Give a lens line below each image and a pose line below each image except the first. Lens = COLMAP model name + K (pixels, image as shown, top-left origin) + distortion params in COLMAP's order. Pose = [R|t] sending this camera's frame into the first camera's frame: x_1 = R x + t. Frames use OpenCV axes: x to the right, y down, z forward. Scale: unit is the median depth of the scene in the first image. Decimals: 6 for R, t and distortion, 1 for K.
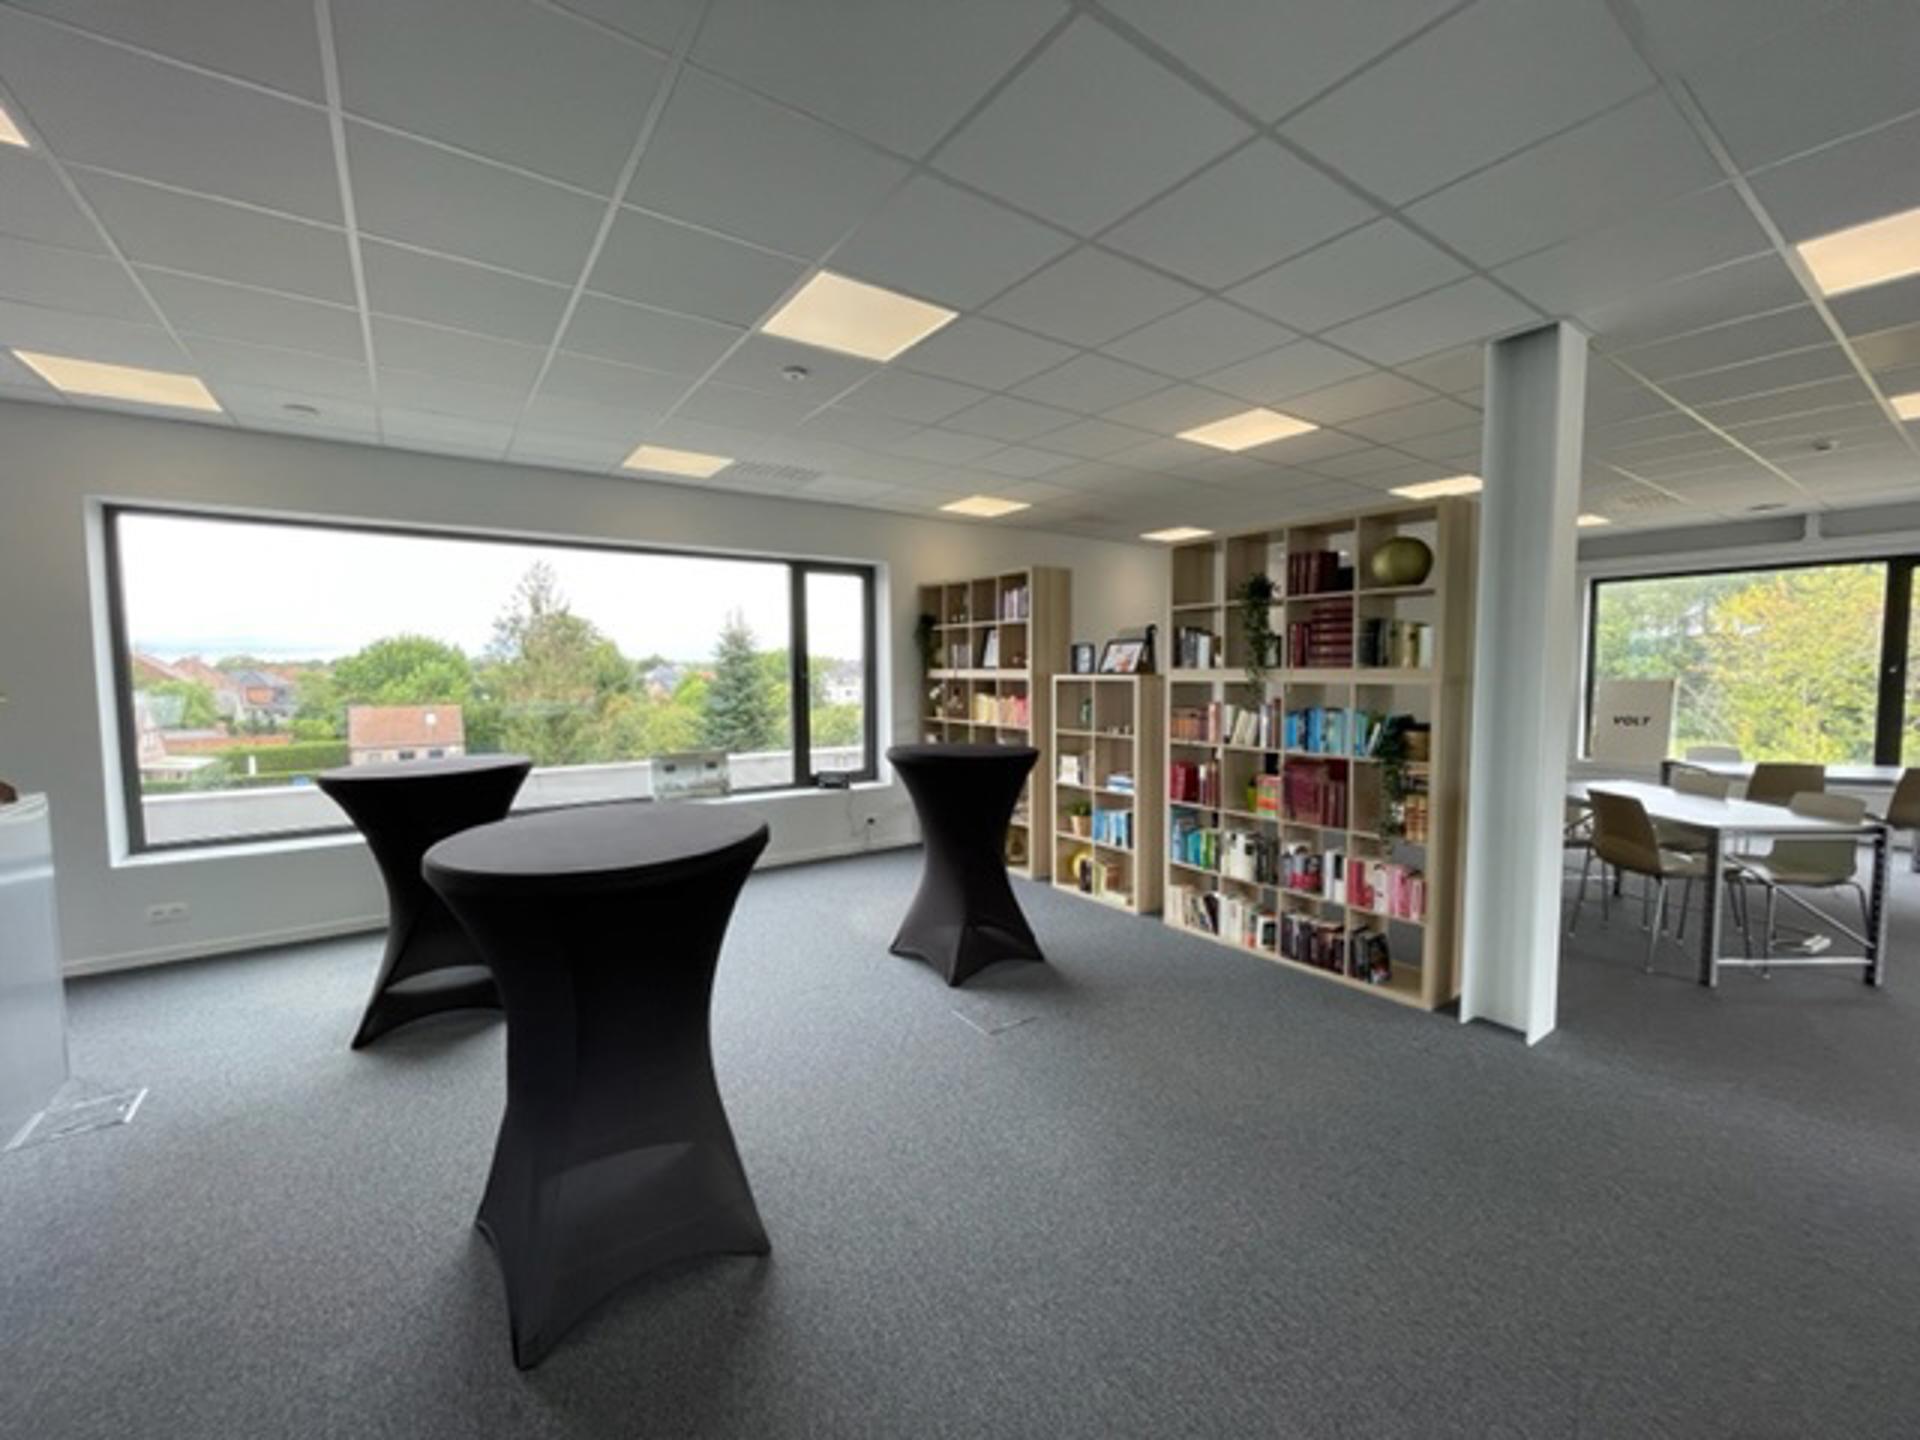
lens RADIAL K [[770.5, 0, 956.4], [0, 770.5, 716.7], [0, 0, 1]] dist [0.002859, 0.000429]
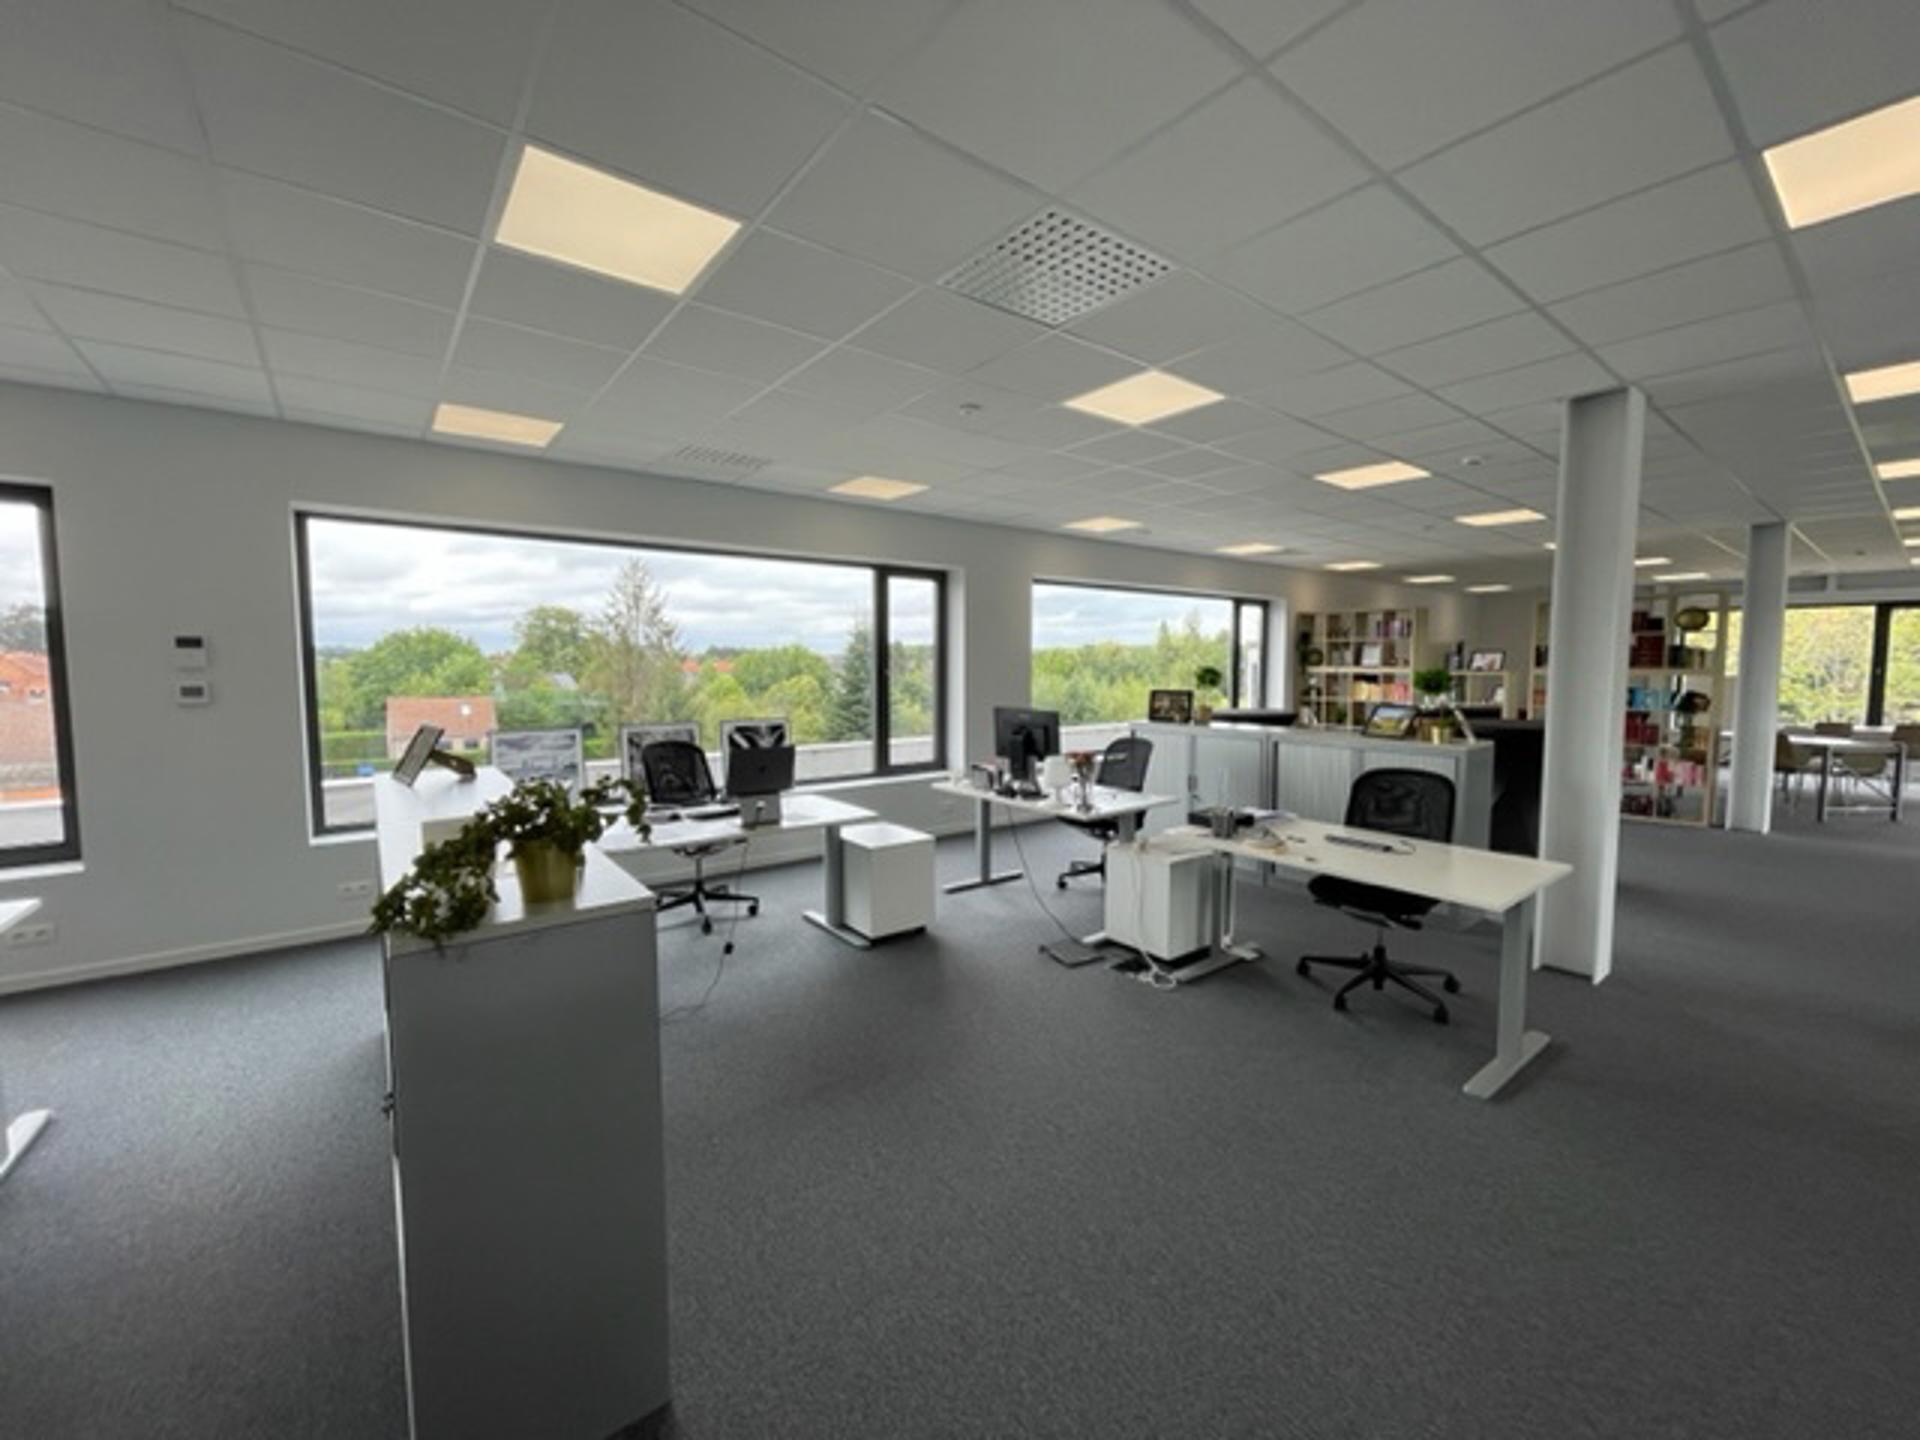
lens RADIAL K [[770.5, 0, 972.3], [0, 770.5, 723.4], [0, 0, 1]] dist [0.002859, 0.000429]
pose [[0.998771, 0.006602, 0.049113, -0.159266], [-0.007145, 0.999915, 0.010896, 0.008443], [-0.049037, -0.011233, 0.998734, -0.109278]]
